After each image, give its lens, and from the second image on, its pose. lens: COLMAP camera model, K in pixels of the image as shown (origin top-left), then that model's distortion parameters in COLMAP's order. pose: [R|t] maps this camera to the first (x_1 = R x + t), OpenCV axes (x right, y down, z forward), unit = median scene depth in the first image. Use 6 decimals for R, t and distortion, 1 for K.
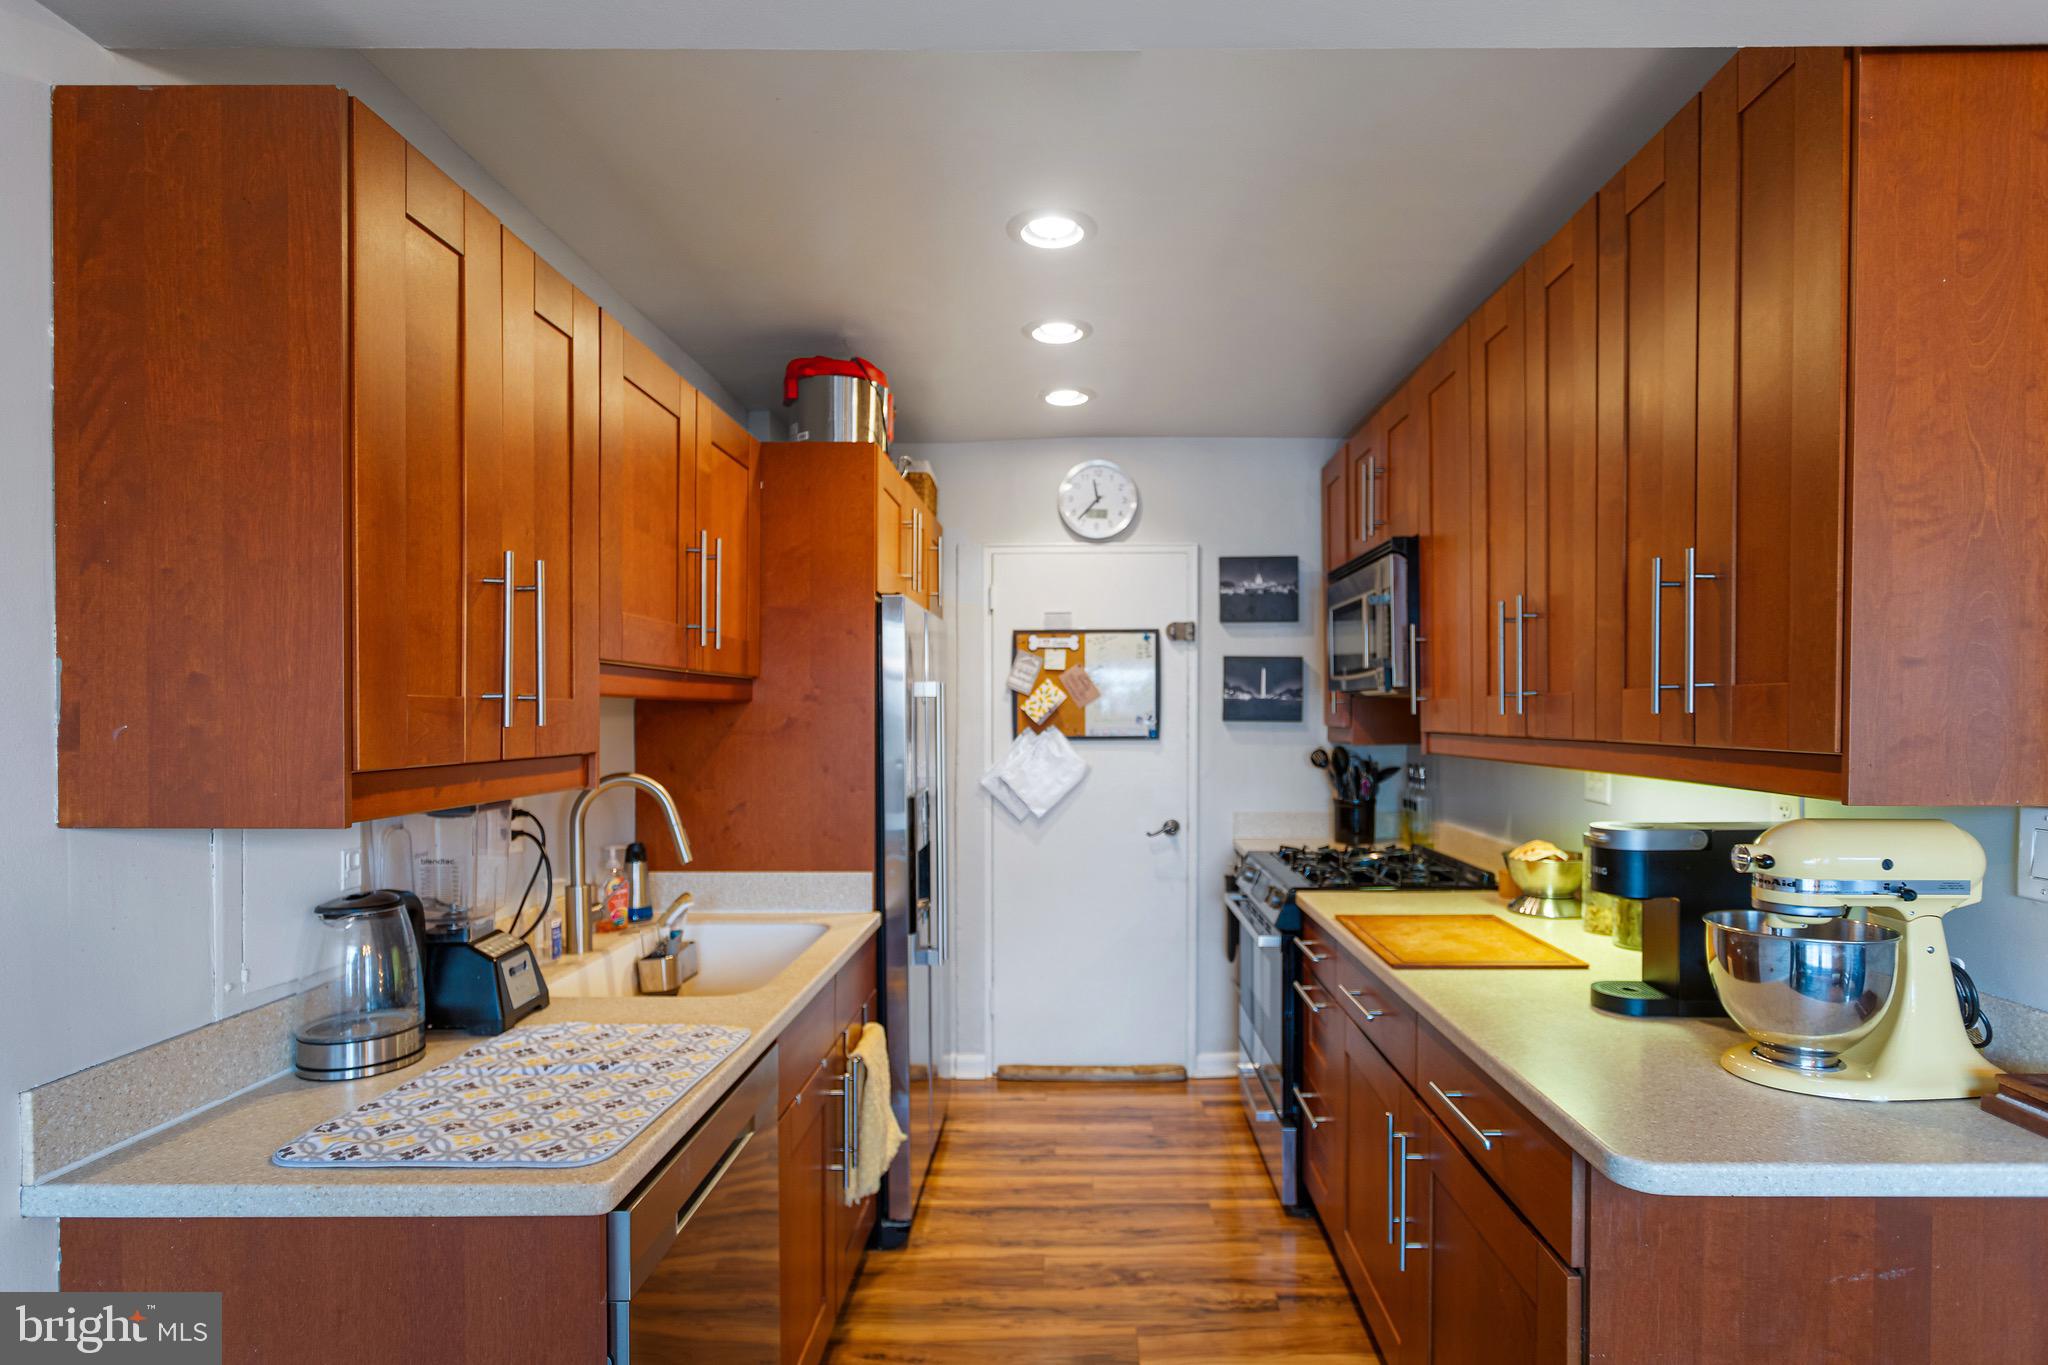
lens RADIAL K [[1045.2, 0, 1084.8], [0, 1045.2, 723.3], [0, 0, 1]] dist [0.001557, 0.001065]
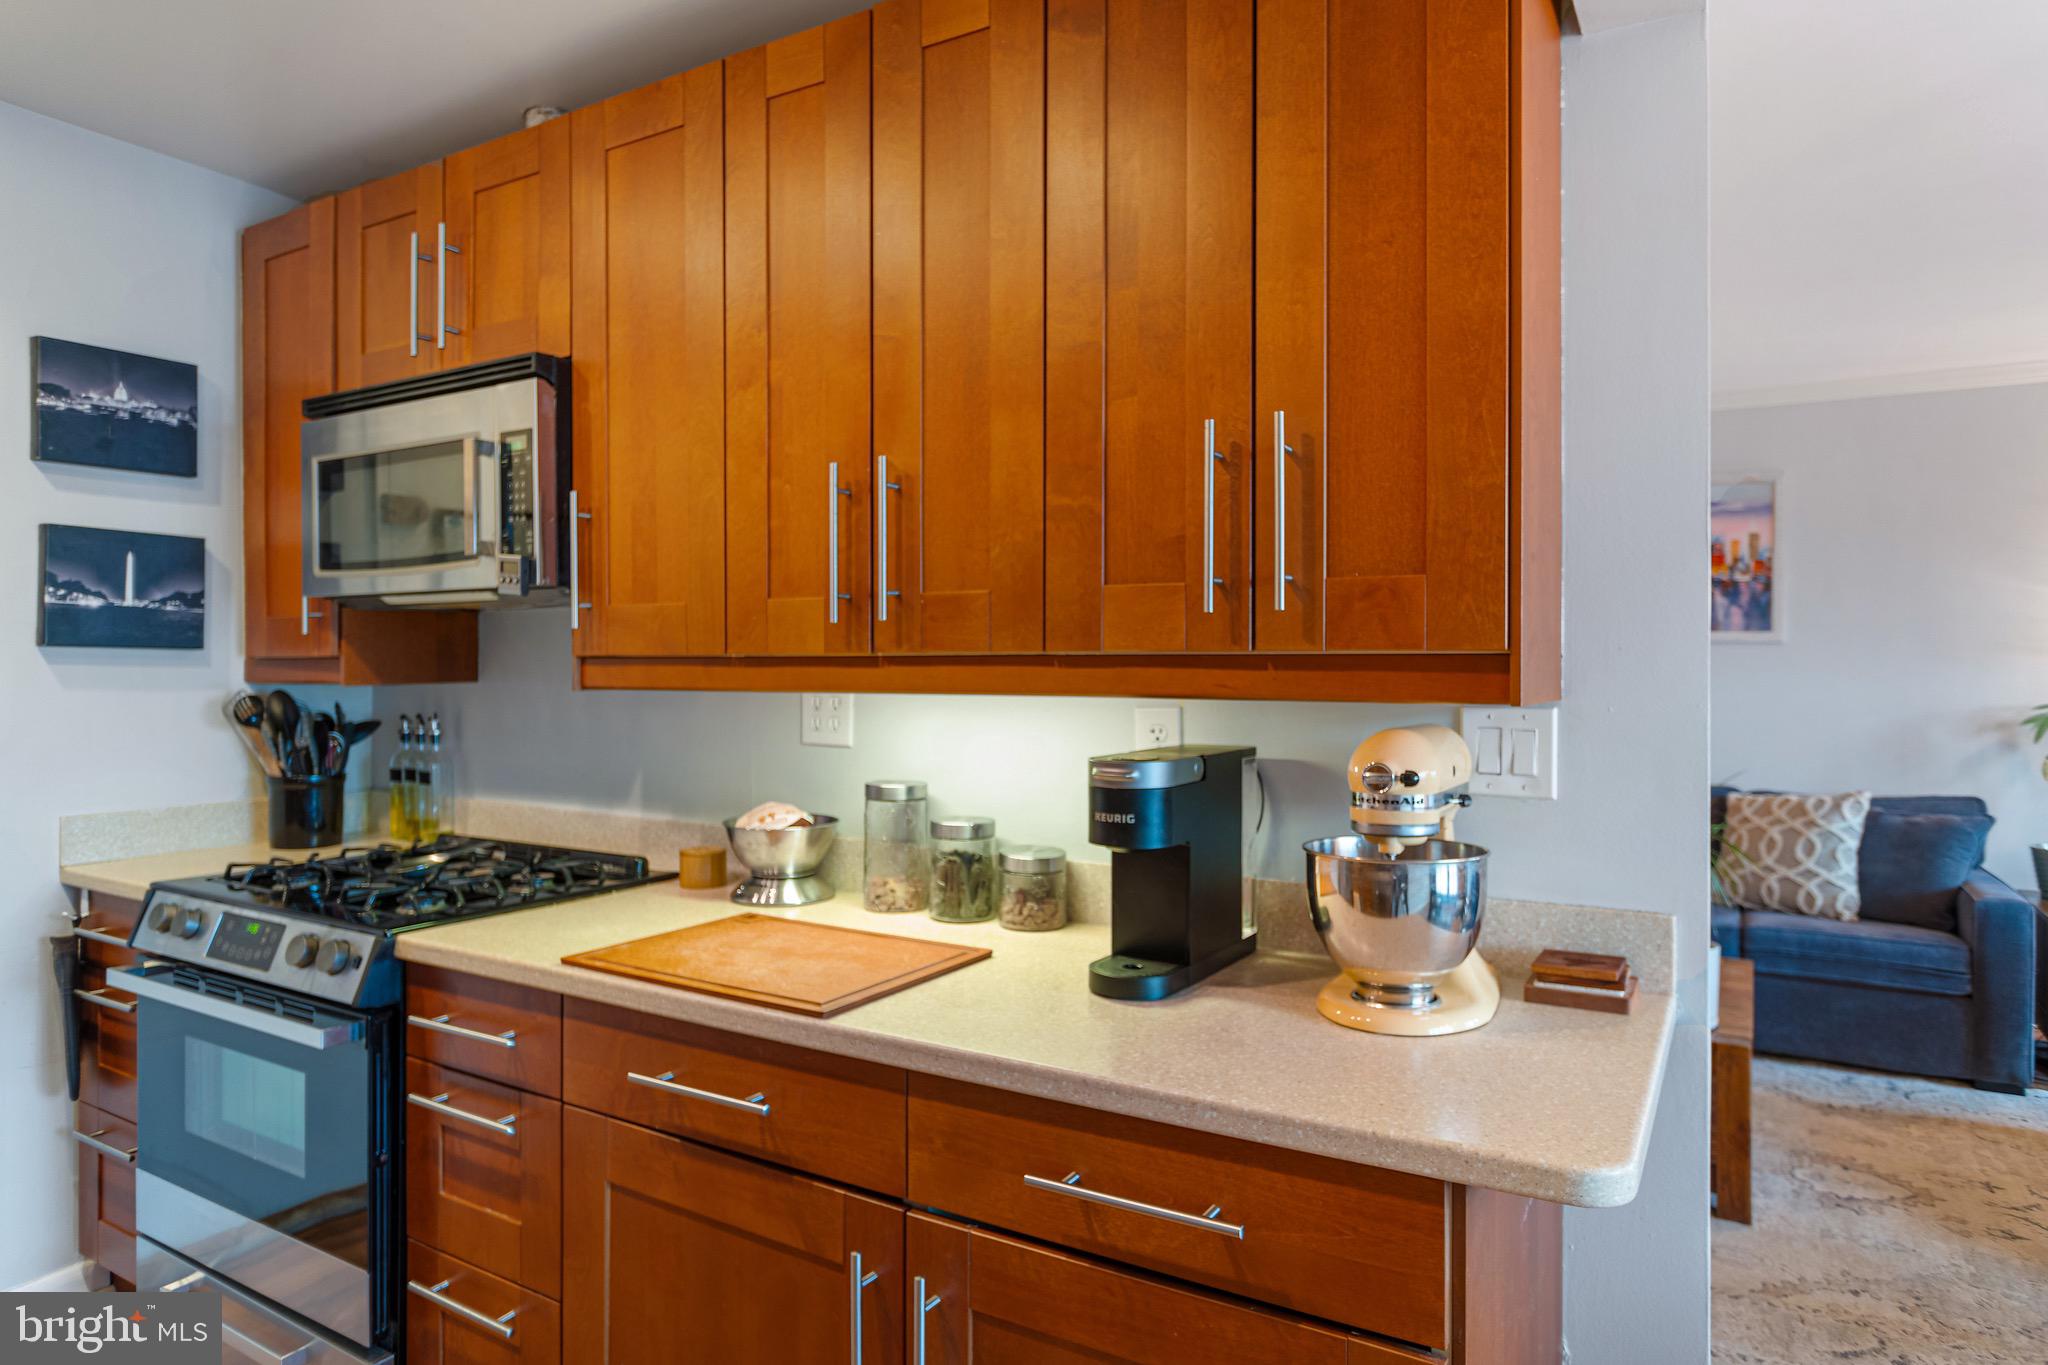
lens RADIAL K [[1227.0, 0, 1016.4], [0, 1227.0, 658.3], [0, 0, 1]] dist [-0.002528, -0.000719]
pose [[0.528315, 0.011042, 0.848976, -0.200557], [0.004215, 0.999869, -0.015627, 0.024092], [-0.849038, 0.011835, 0.528200, 0.382591]]
